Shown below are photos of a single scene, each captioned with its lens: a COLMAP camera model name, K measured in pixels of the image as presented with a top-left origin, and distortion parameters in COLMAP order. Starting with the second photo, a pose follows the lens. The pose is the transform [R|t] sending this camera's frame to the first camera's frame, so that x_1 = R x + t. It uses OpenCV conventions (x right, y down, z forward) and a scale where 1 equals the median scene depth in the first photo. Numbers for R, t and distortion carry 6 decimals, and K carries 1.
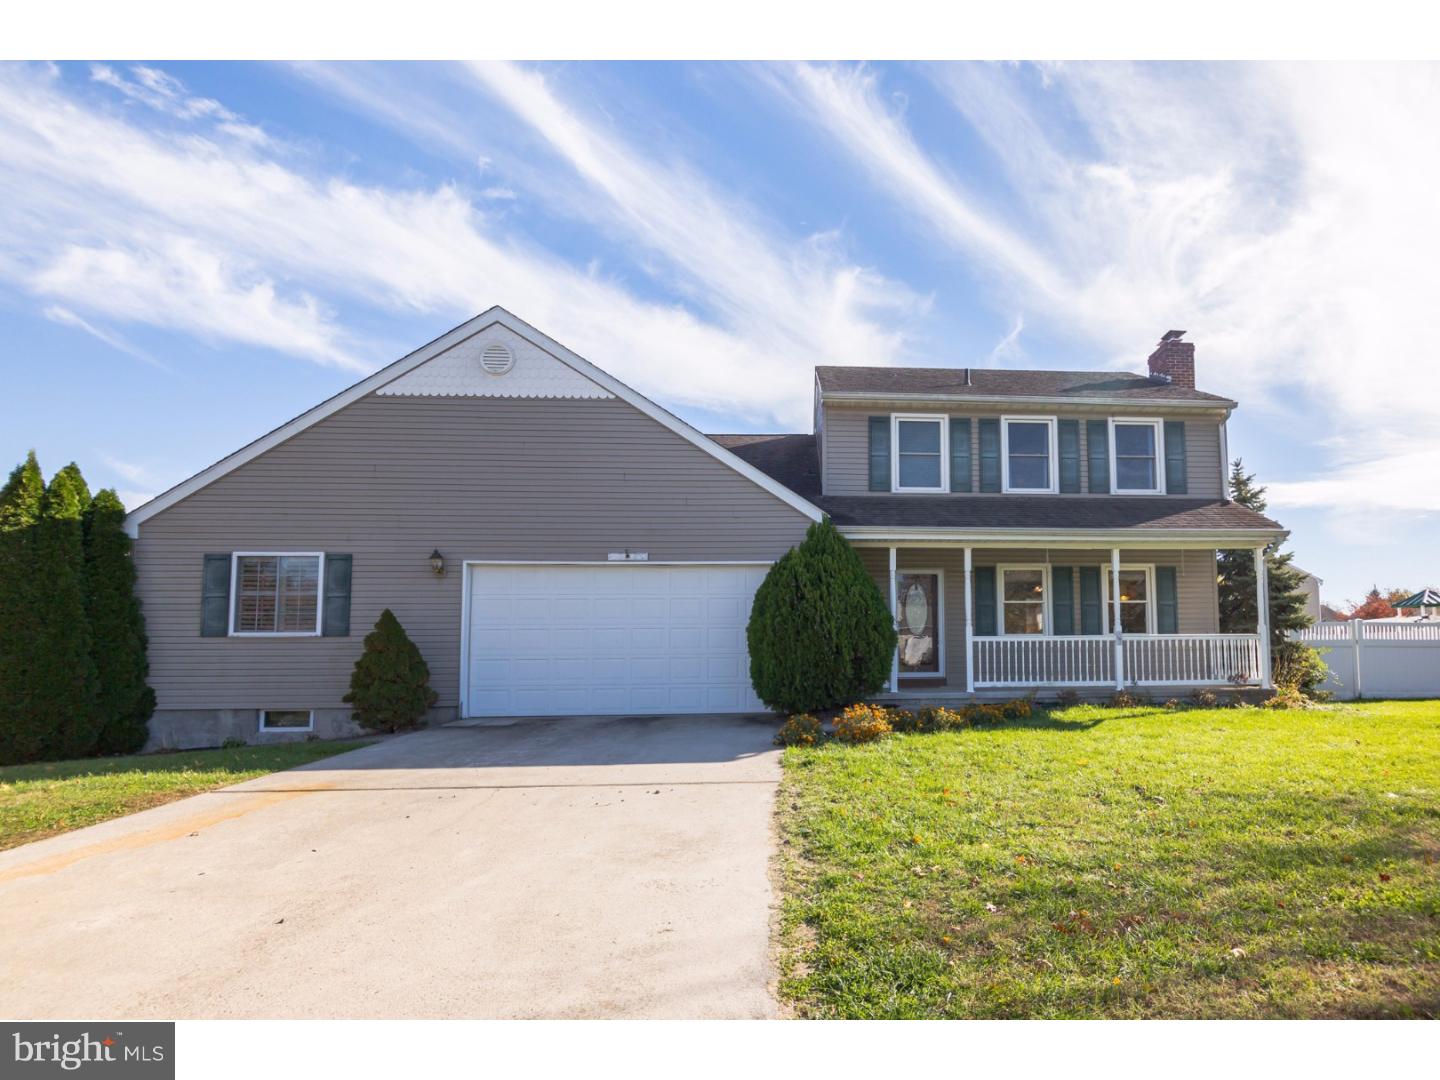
lens RADIAL K [[777.4, 0, 719.4], [0, 777.4, 558.7], [0, 0, 1]] dist [0.001120, 0.000174]
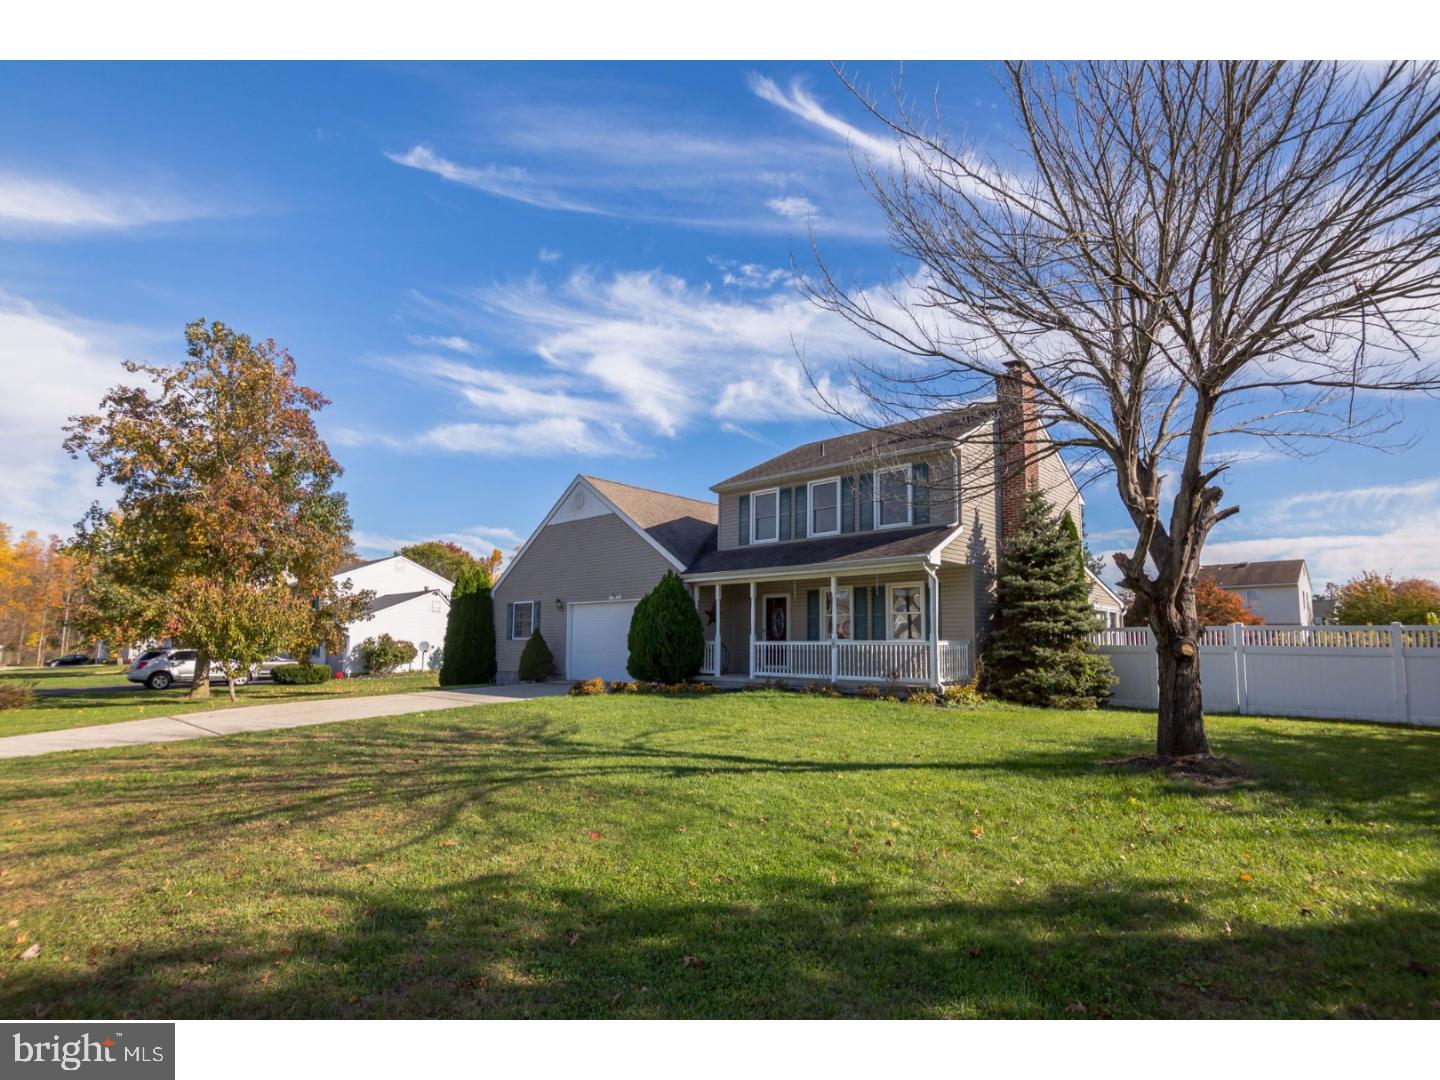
lens RADIAL K [[729.6, 0, 719.8], [0, 729.6, 524.9], [0, 0, 1]] dist [-0.000928, 0.000050]
pose [[0.668523, -0.111854, -0.735231, 1.325304], [0.076209, 0.993724, -0.081885, -0.013053], [0.739776, -0.001289, 0.672852, 0.001001]]
